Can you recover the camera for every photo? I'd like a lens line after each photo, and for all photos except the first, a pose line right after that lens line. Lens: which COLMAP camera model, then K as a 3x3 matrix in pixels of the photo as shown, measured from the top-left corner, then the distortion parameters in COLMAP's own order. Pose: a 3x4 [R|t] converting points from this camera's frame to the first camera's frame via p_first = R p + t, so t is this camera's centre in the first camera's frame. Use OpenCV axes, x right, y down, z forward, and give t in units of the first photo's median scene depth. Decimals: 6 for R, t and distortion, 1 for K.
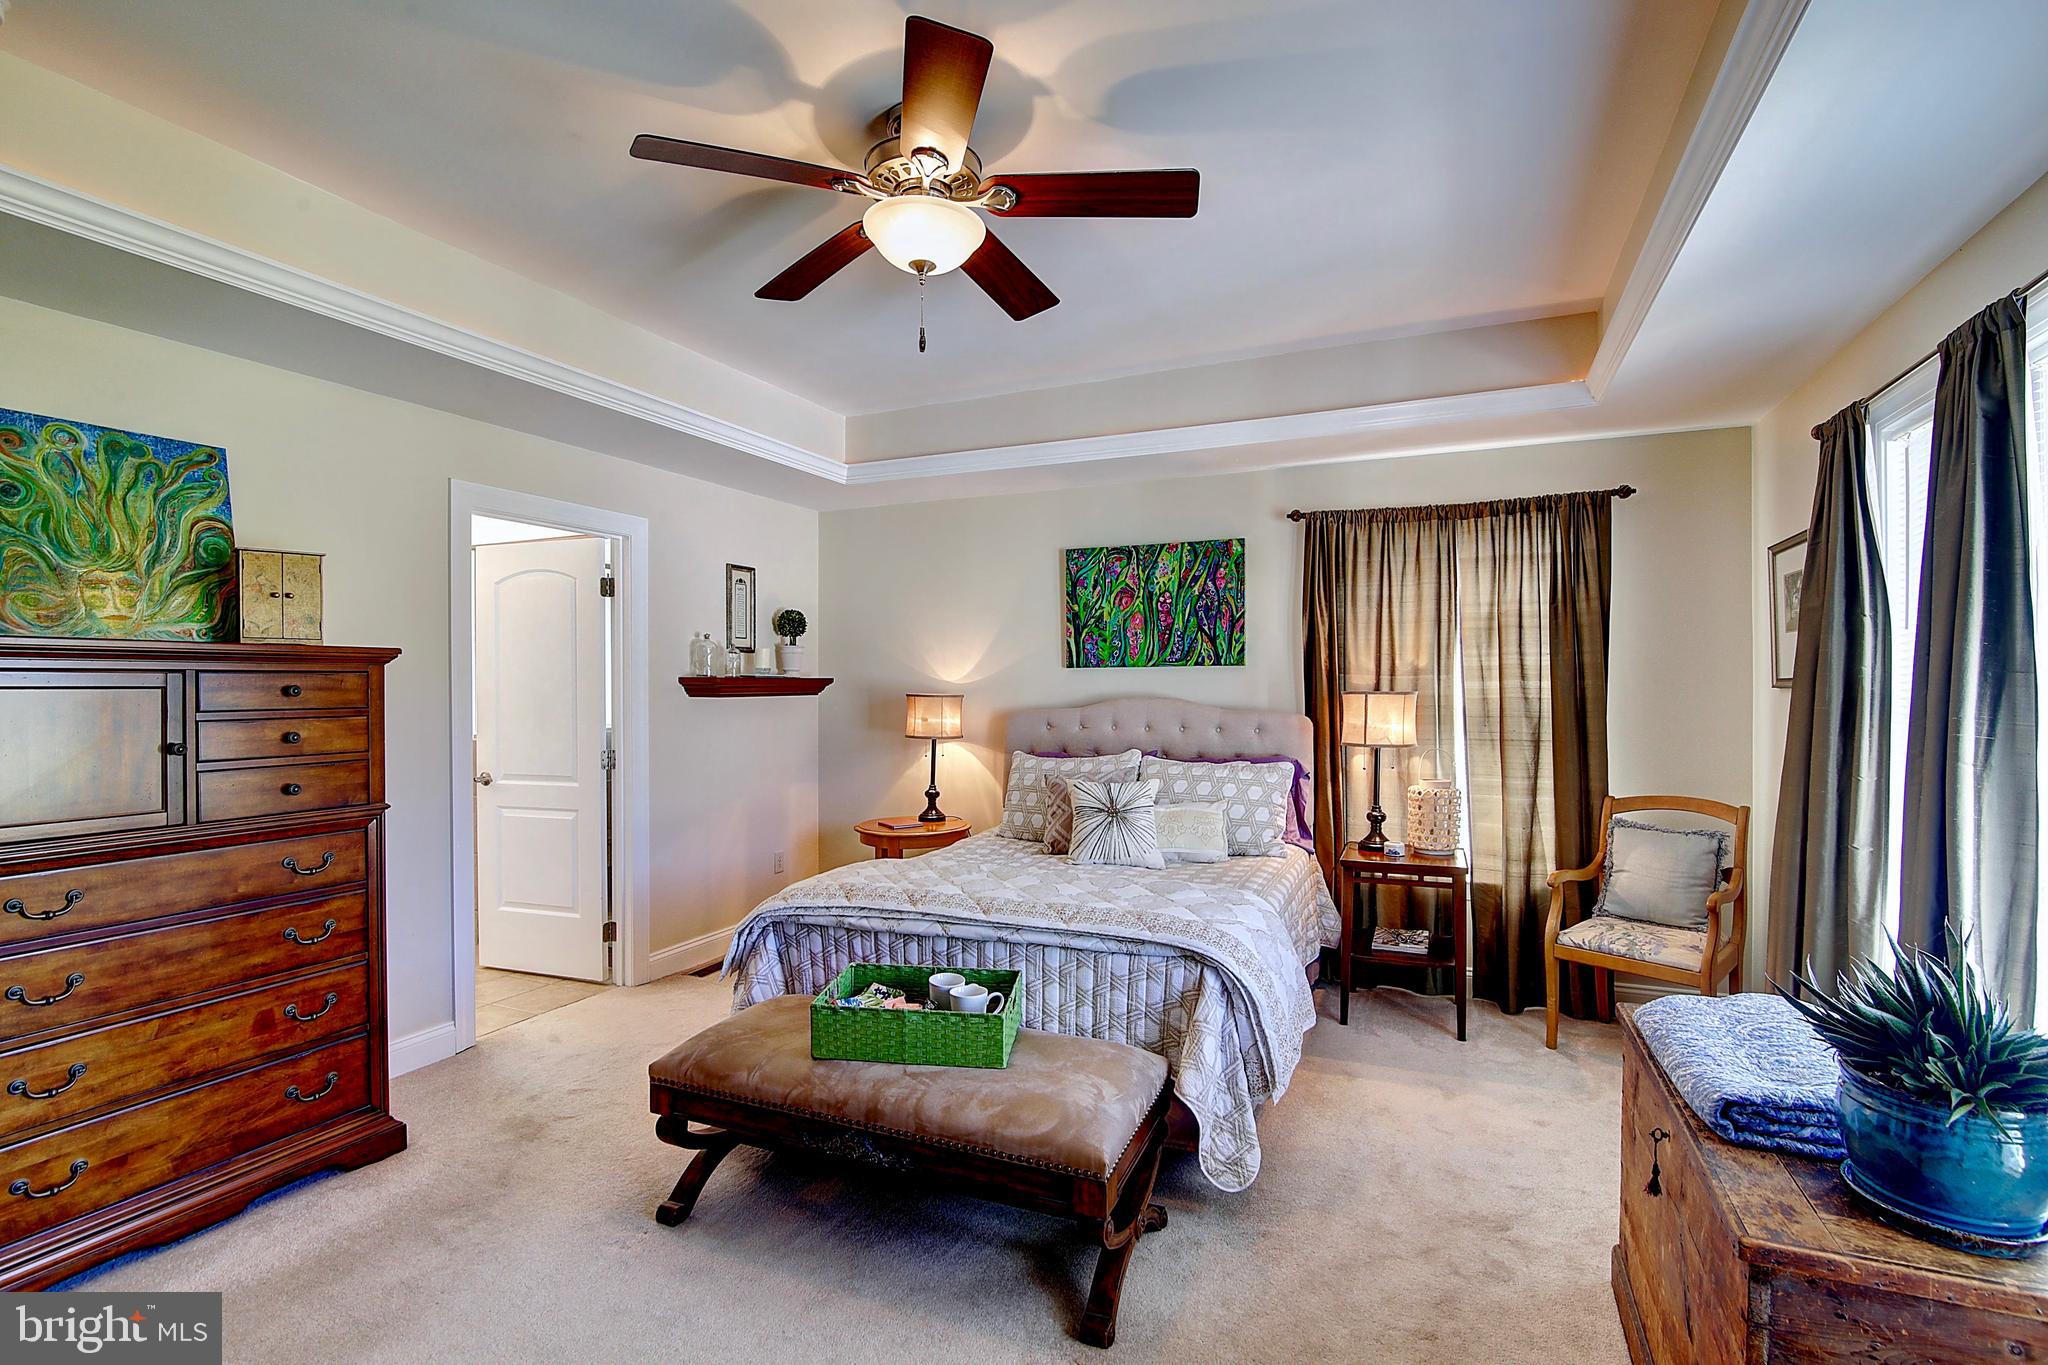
lens RADIAL K [[941.0, 0, 1025.5], [0, 941.0, 686.9], [0, 0, 1]] dist [-0.017208, 0.000025]
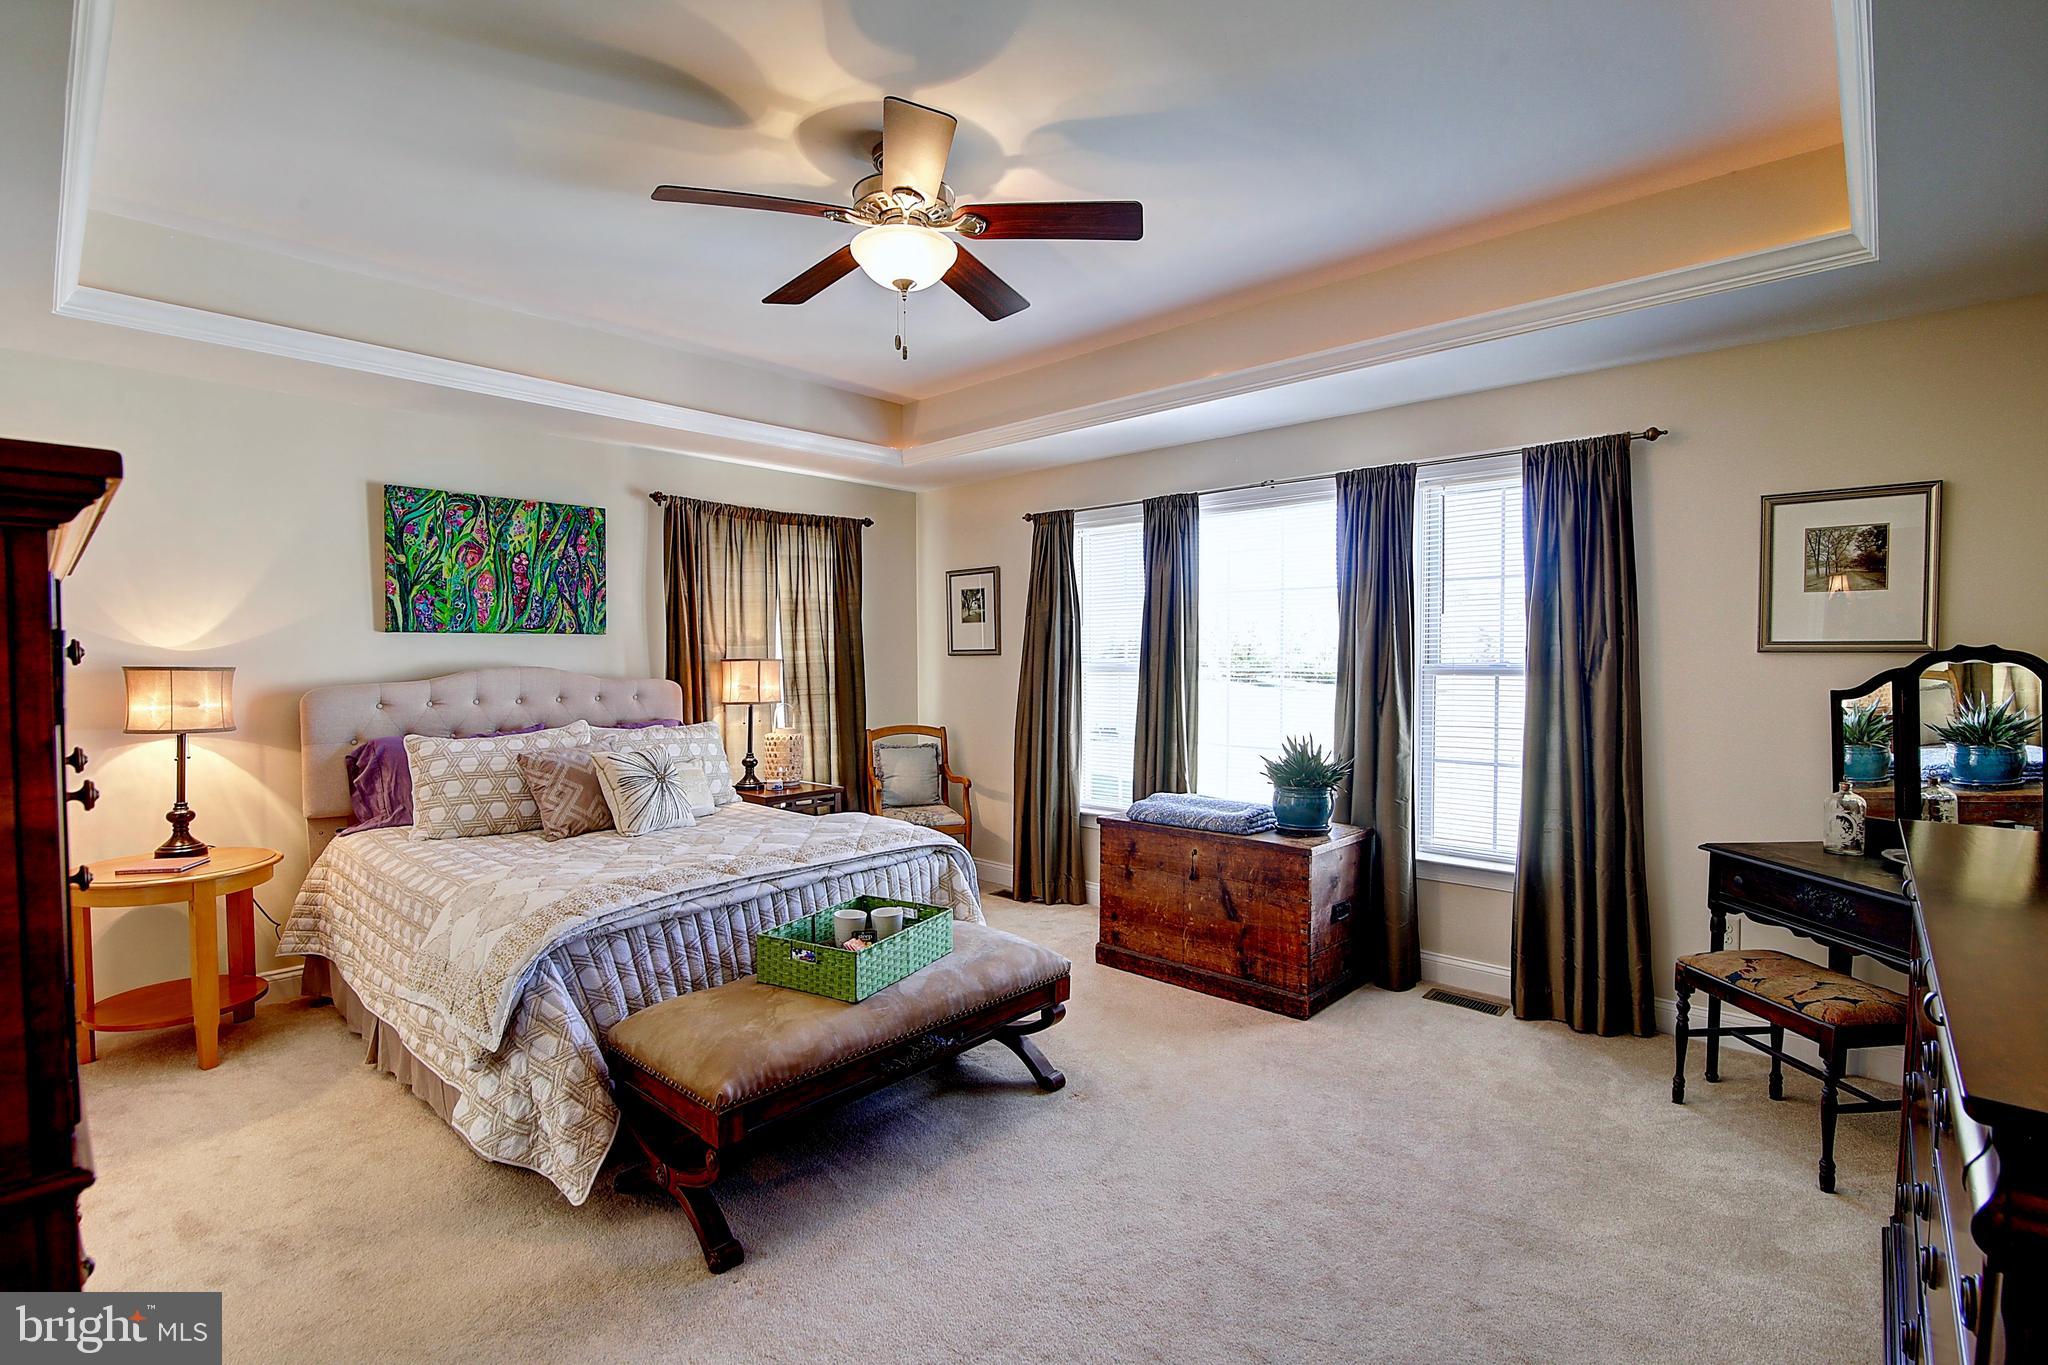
lens RADIAL K [[941.0, 0, 1025.5], [0, 941.0, 686.9], [0, 0, 1]] dist [-0.017208, 0.000025]
pose [[0.319930, -0.029940, 0.946968, -0.584637], [0.003827, 0.999533, 0.030309, 0.004947], [-0.947433, -0.006073, 0.319896, 0.245409]]
